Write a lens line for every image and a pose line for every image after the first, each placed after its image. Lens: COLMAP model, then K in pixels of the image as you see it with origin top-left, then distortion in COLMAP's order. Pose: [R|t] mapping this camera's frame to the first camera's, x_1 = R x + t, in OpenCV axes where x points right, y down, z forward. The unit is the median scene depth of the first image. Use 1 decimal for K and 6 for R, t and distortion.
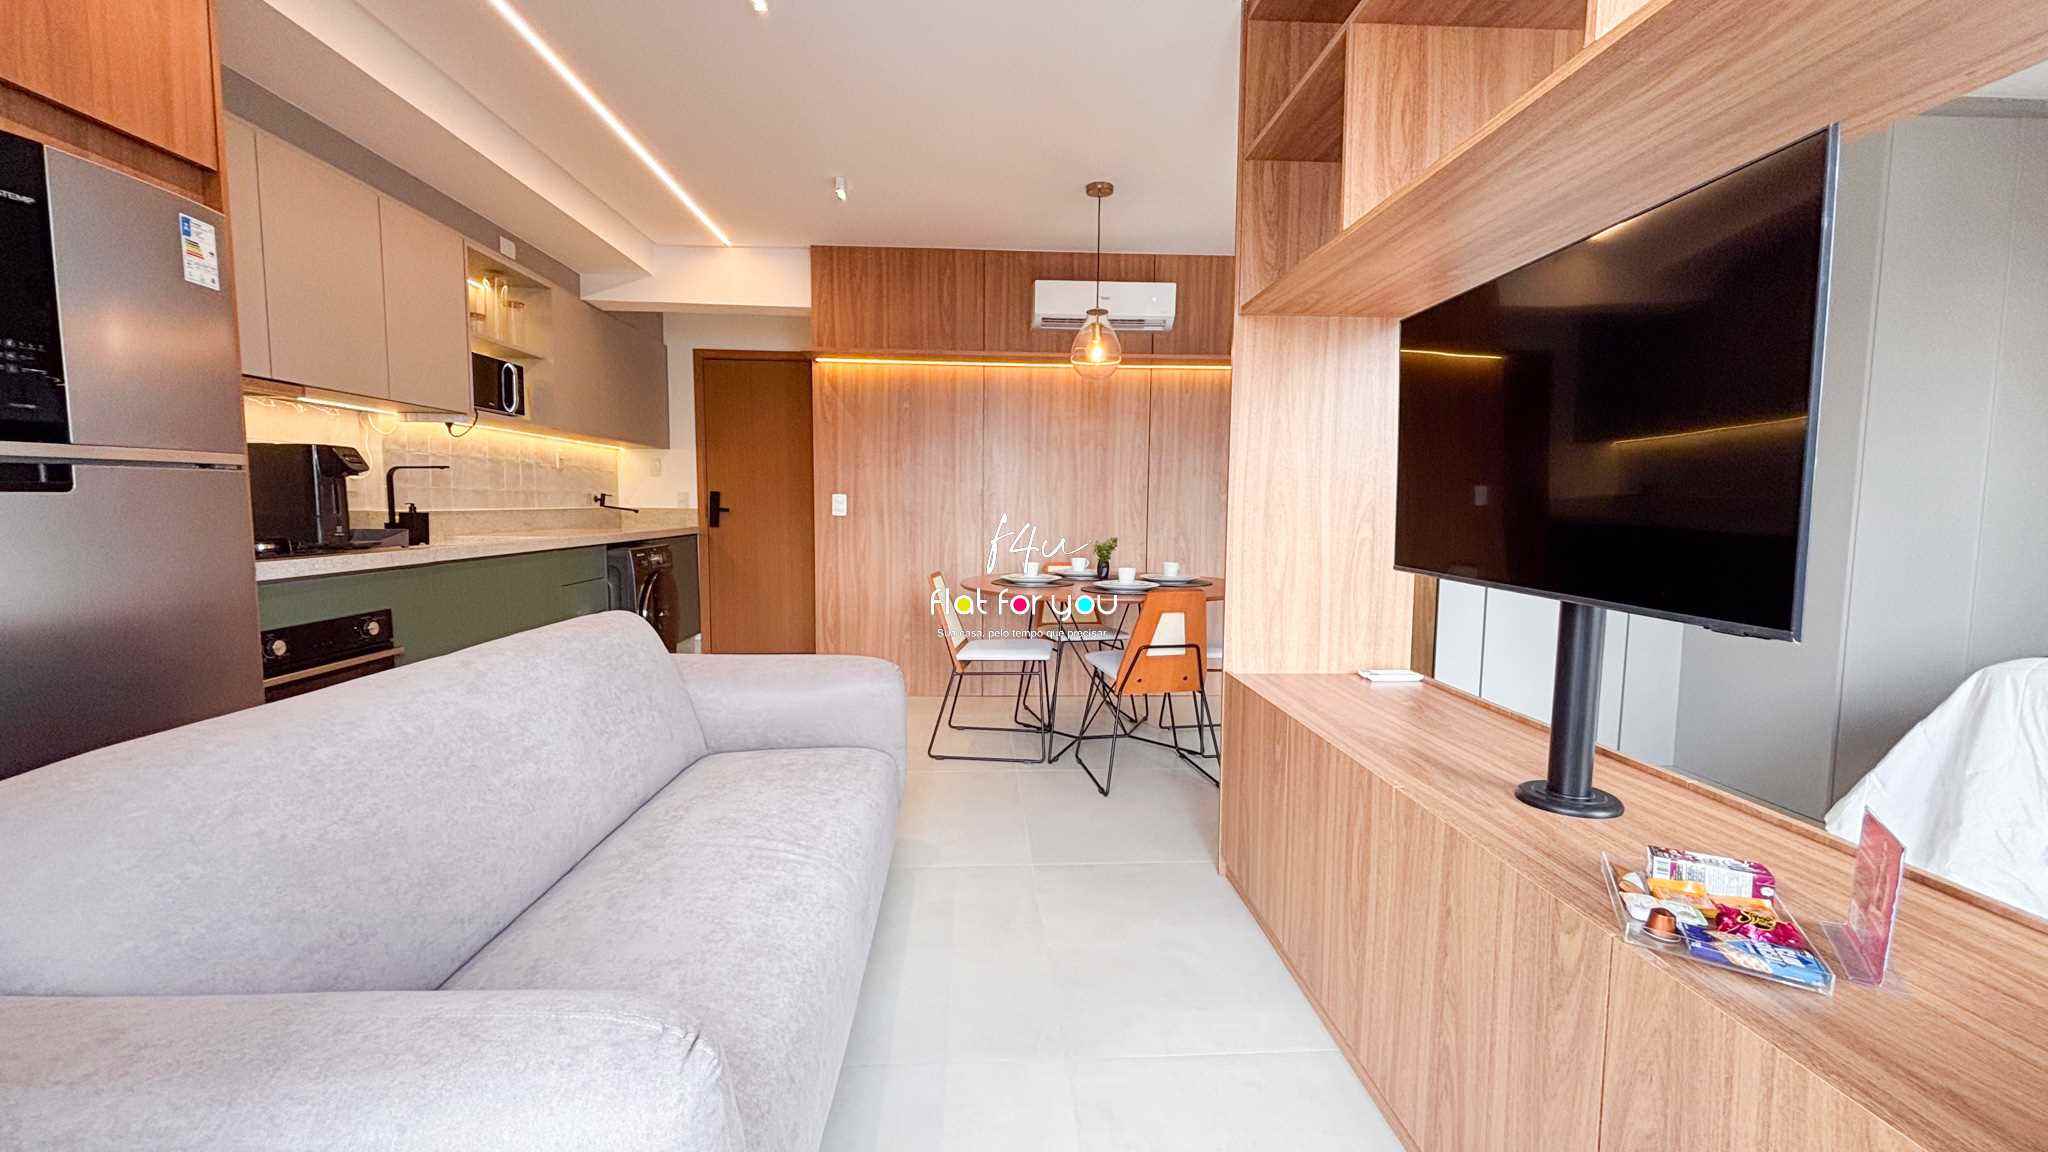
lens RADIAL K [[827.4, 0, 1021.4], [0, 827.4, 574.8], [0, 0, 1]] dist [0.001117, -0.000223]
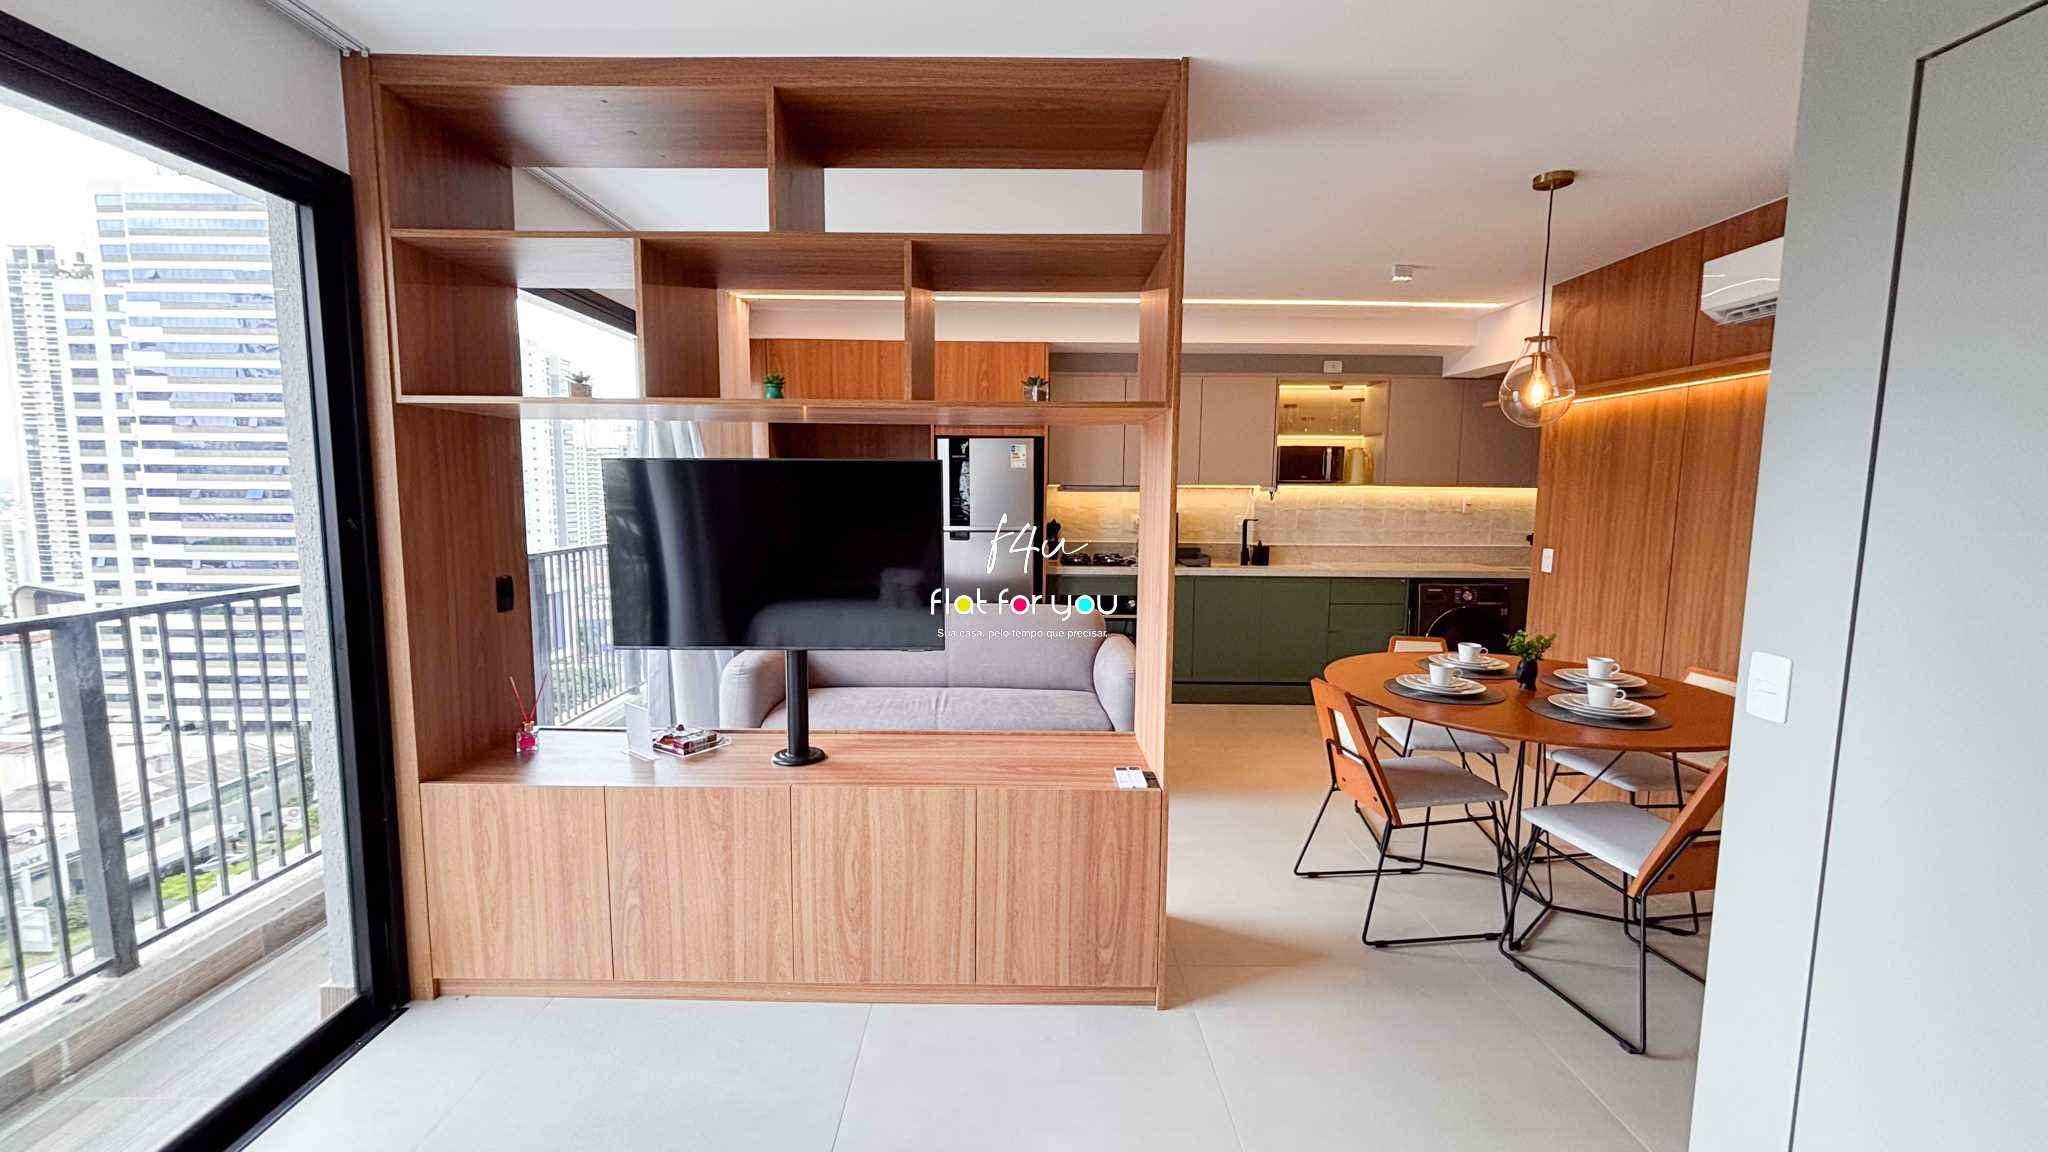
lens RADIAL K [[826.4, 0, 1023.4], [0, 826.4, 575.8], [0, 0, 1]] dist [0.000268, -0.000800]
pose [[-0.051758, 0.095382, -0.994094, 0.947482], [-0.094870, 0.990457, 0.099972, -0.136741], [0.994143, 0.099485, -0.042216, 0.605307]]
